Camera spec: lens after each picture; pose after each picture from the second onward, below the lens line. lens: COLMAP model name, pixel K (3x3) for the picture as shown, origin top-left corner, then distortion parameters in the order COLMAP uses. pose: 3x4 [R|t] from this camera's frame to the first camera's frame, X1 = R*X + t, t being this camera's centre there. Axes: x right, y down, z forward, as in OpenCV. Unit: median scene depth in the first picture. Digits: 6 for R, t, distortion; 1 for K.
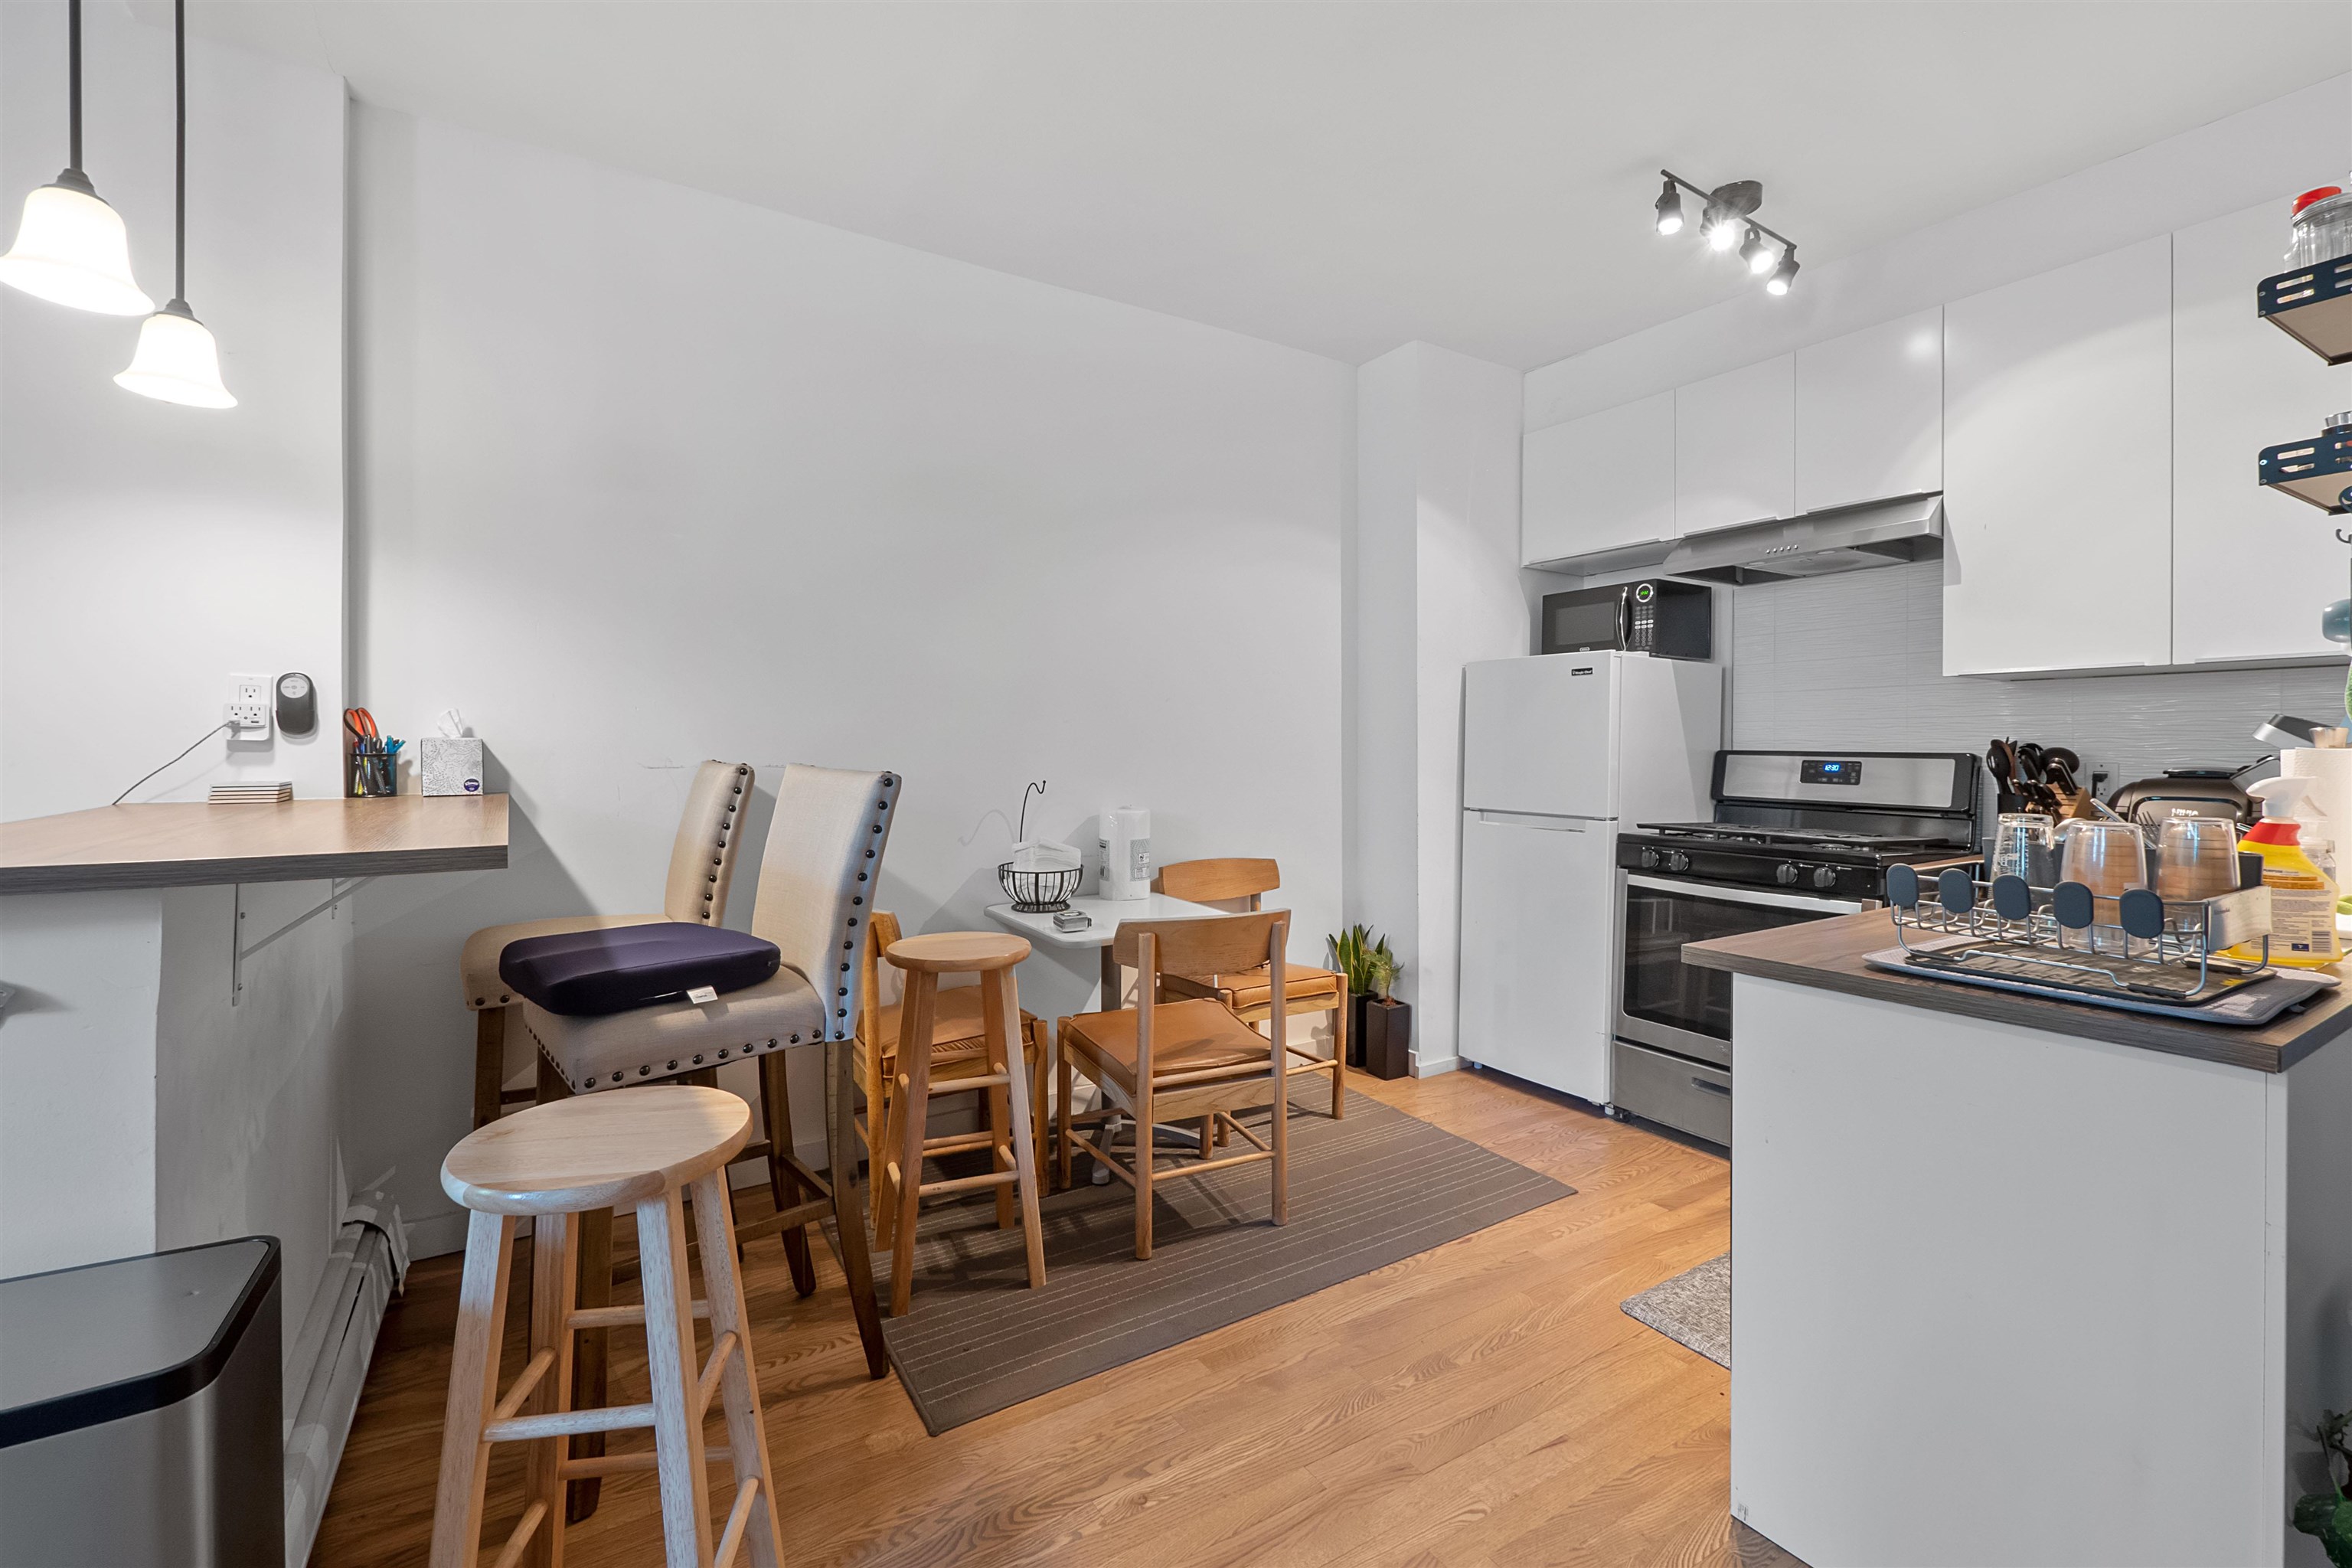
lens RADIAL K [[1004.8, 0, 1182.9], [0, 1004.8, 748.6], [0, 0, 1]] dist [-0.000414, -0.000126]
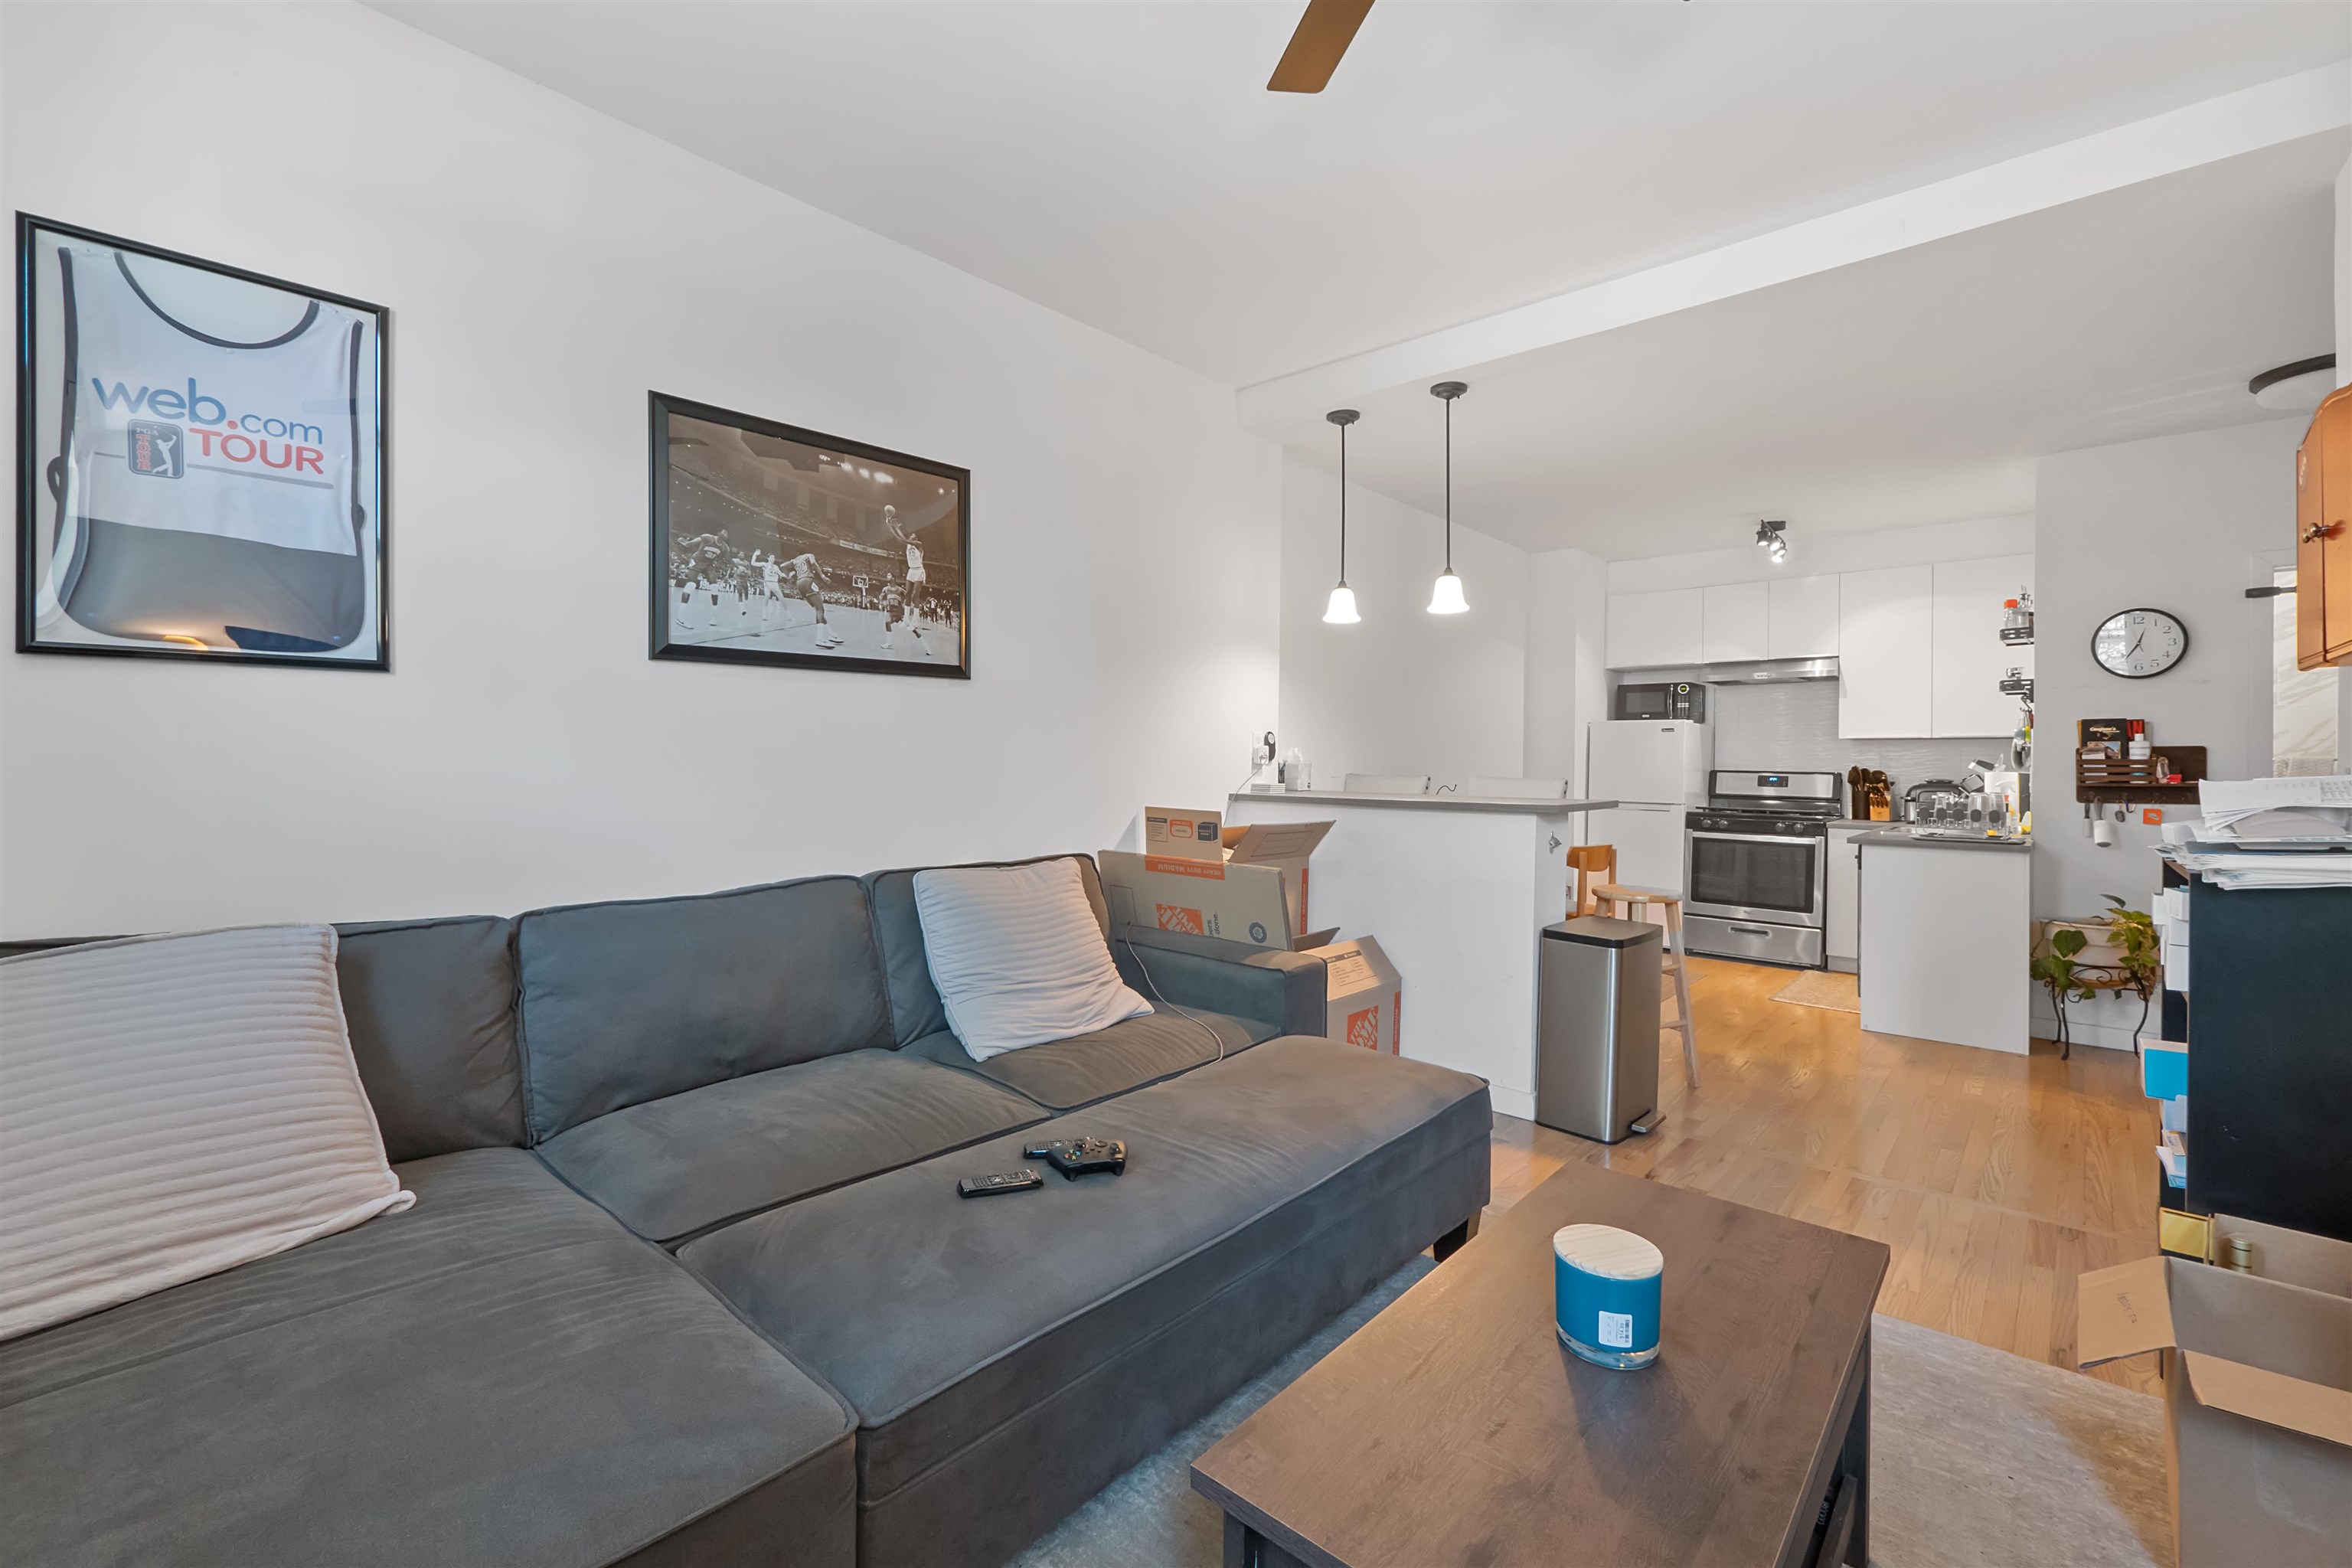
lens RADIAL K [[1004.8, 0, 1174.7], [0, 1004.8, 766.6], [0, 0, 1]] dist [-0.001570, 0.000190]
pose [[0.959414, 0.005554, 0.281947, -1.115849], [-0.007011, 0.999967, 0.004159, -0.006381], [-0.281915, -0.005967, 0.959421, -0.635056]]
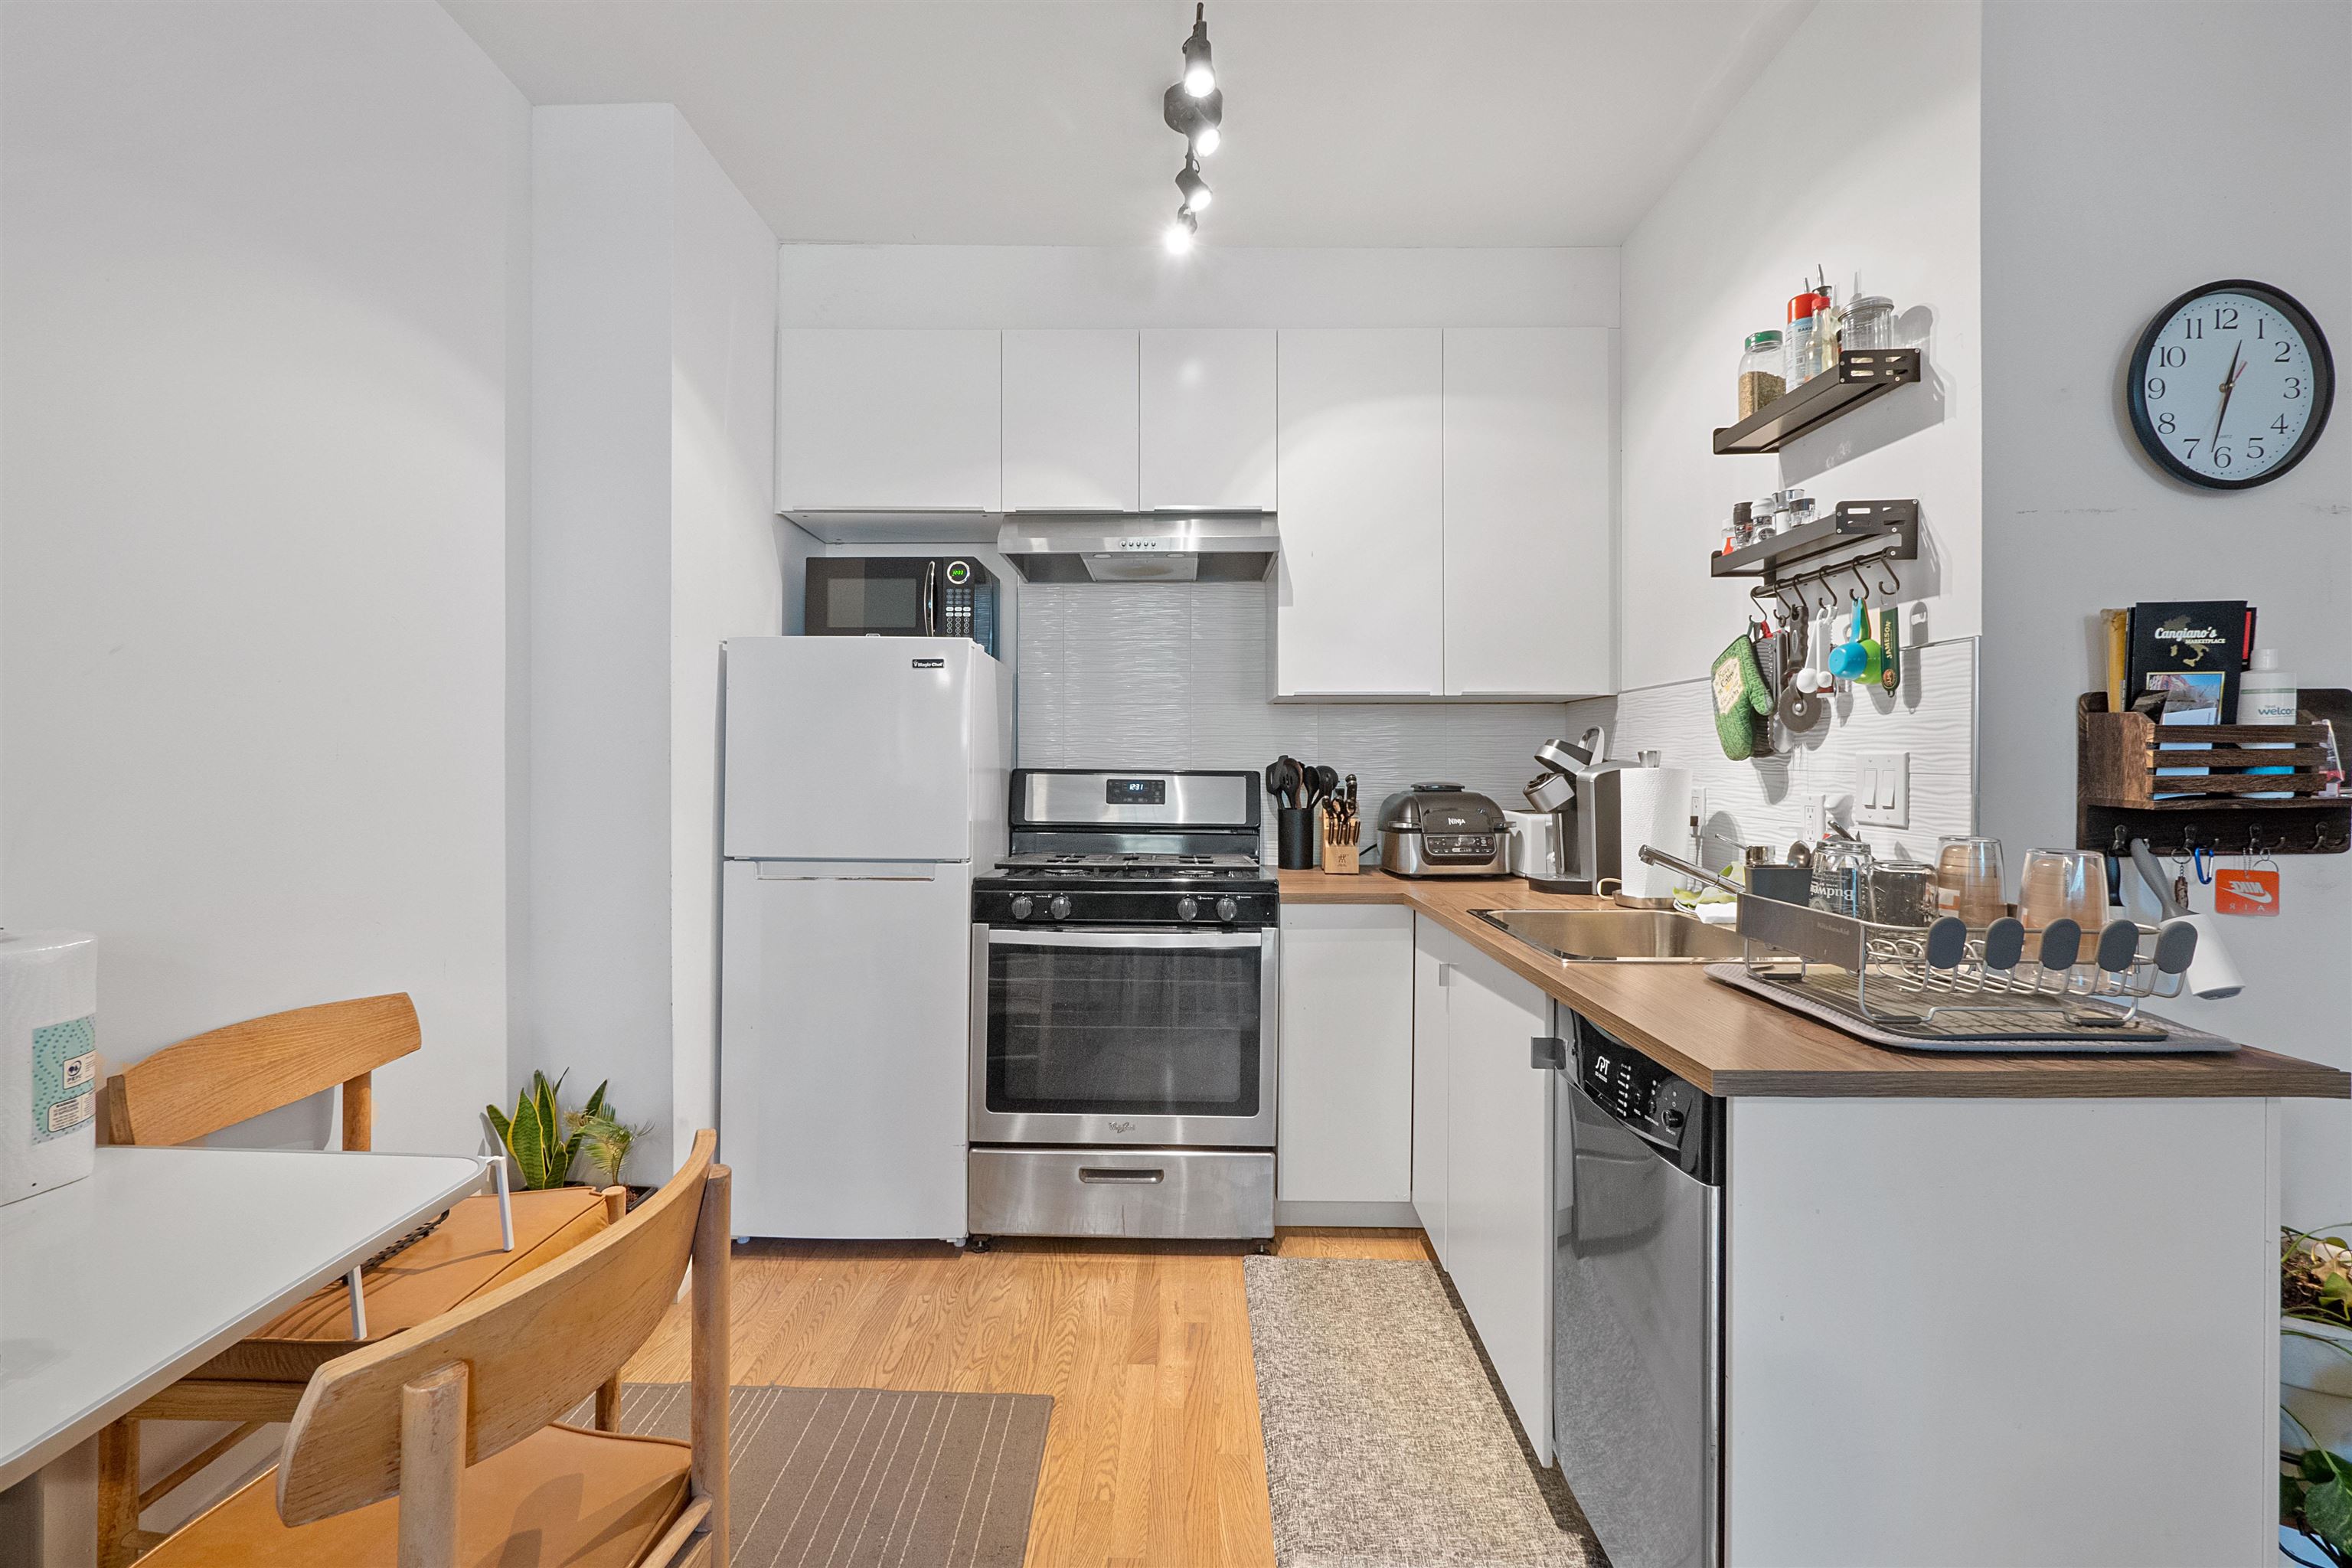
lens RADIAL K [[983.3, 0, 1144.5], [0, 983.3, 764.1], [0, 0, 1]] dist [-0.002969, -0.000168]
pose [[0.551763, -0.000346, 0.834001, -0.122785], [-0.000233, 1.000000, 0.000569, -0.002833], [-0.834001, -0.000508, 0.551763, 0.478644]]
